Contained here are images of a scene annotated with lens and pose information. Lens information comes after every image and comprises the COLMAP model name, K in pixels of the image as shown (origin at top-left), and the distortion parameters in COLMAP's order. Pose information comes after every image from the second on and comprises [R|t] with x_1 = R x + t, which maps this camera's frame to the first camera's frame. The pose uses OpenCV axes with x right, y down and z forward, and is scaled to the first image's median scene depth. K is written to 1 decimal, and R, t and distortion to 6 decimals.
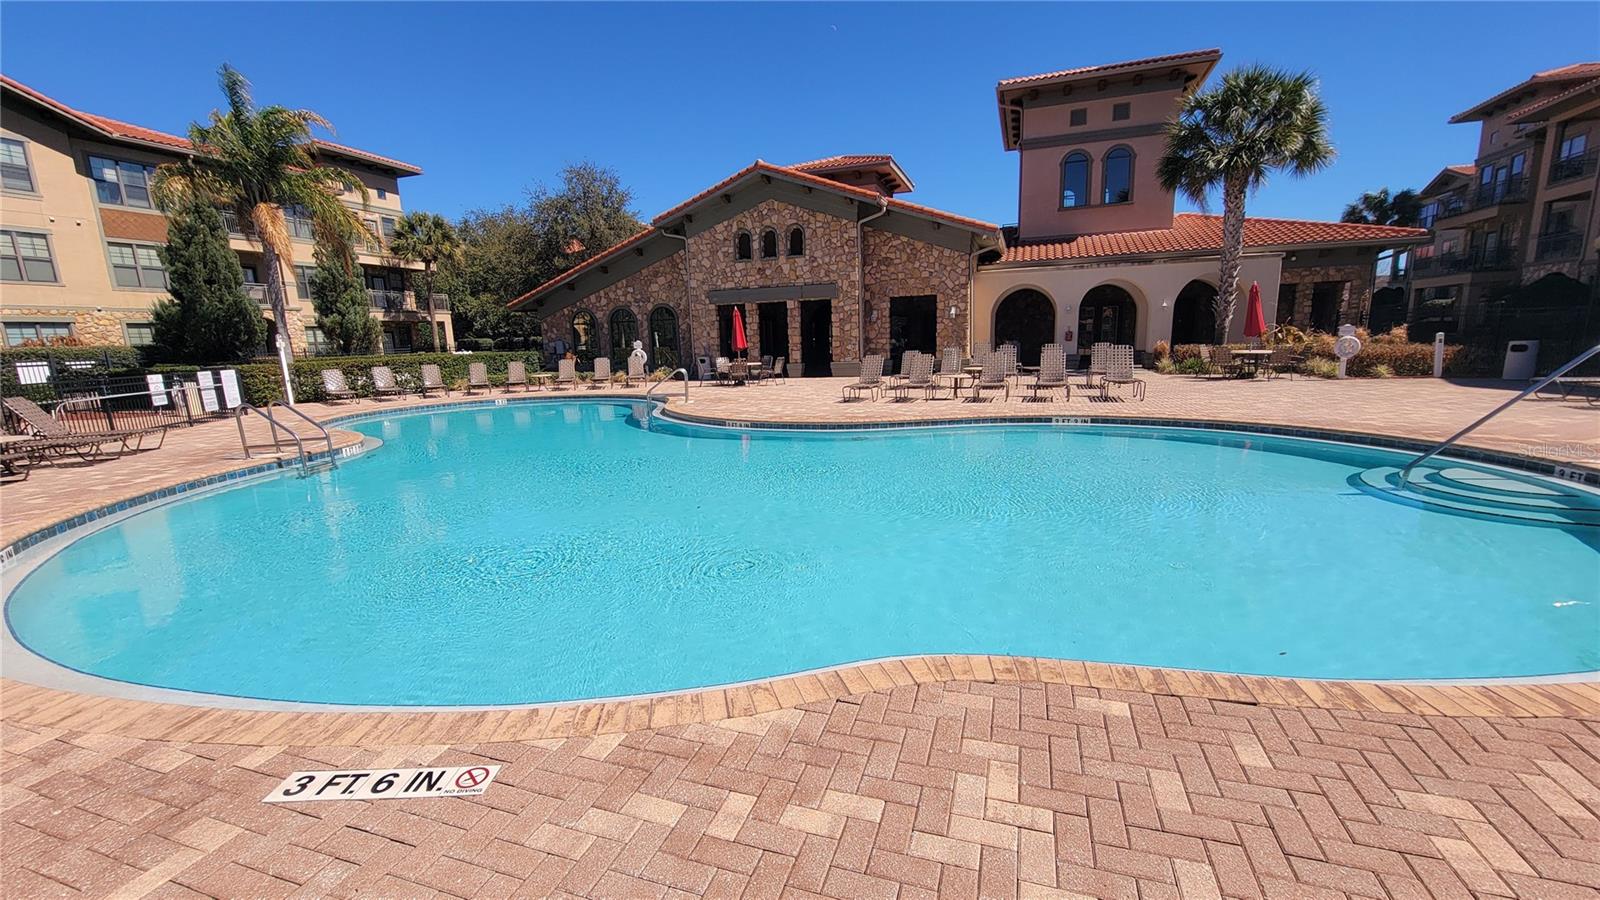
lens RADIAL K [[656.0, 0, 799.2], [0, 656.0, 470.7], [0, 0, 1]] dist [-0.002989, 0.001148]
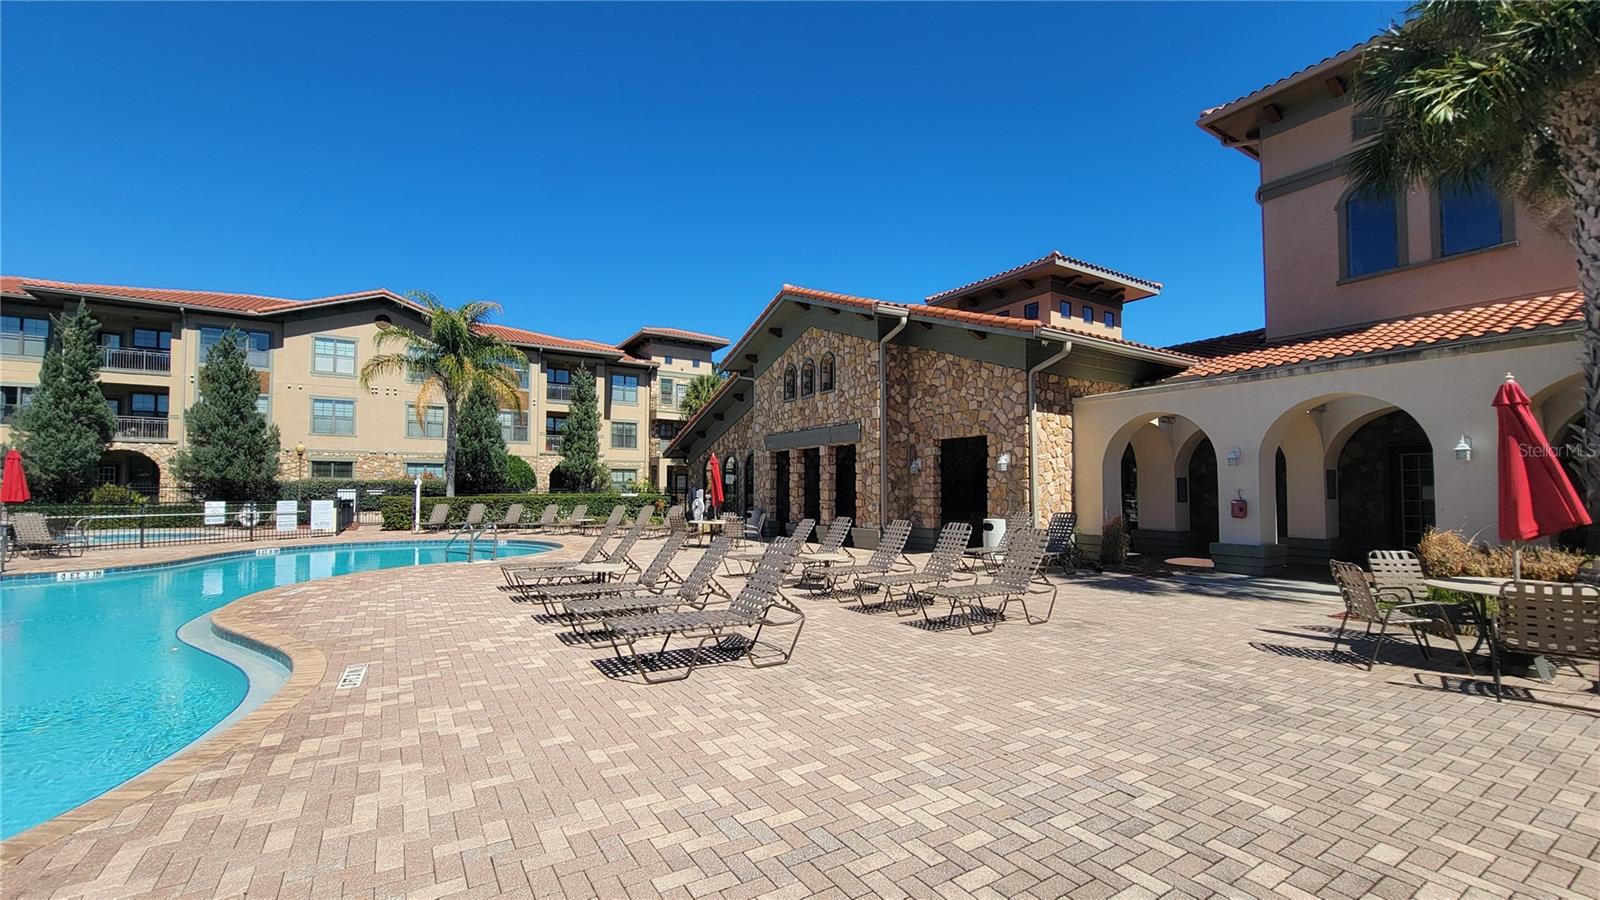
lens RADIAL K [[655.8, 0, 798.9], [0, 655.8, 470.1], [0, 0, 1]] dist [-0.002555, 0.003544]
pose [[0.778330, 0.015716, -0.627659, 0.466709], [-0.153250, 0.974206, -0.165644, -0.099194], [0.608866, 0.225114, 0.760662, 0.402778]]
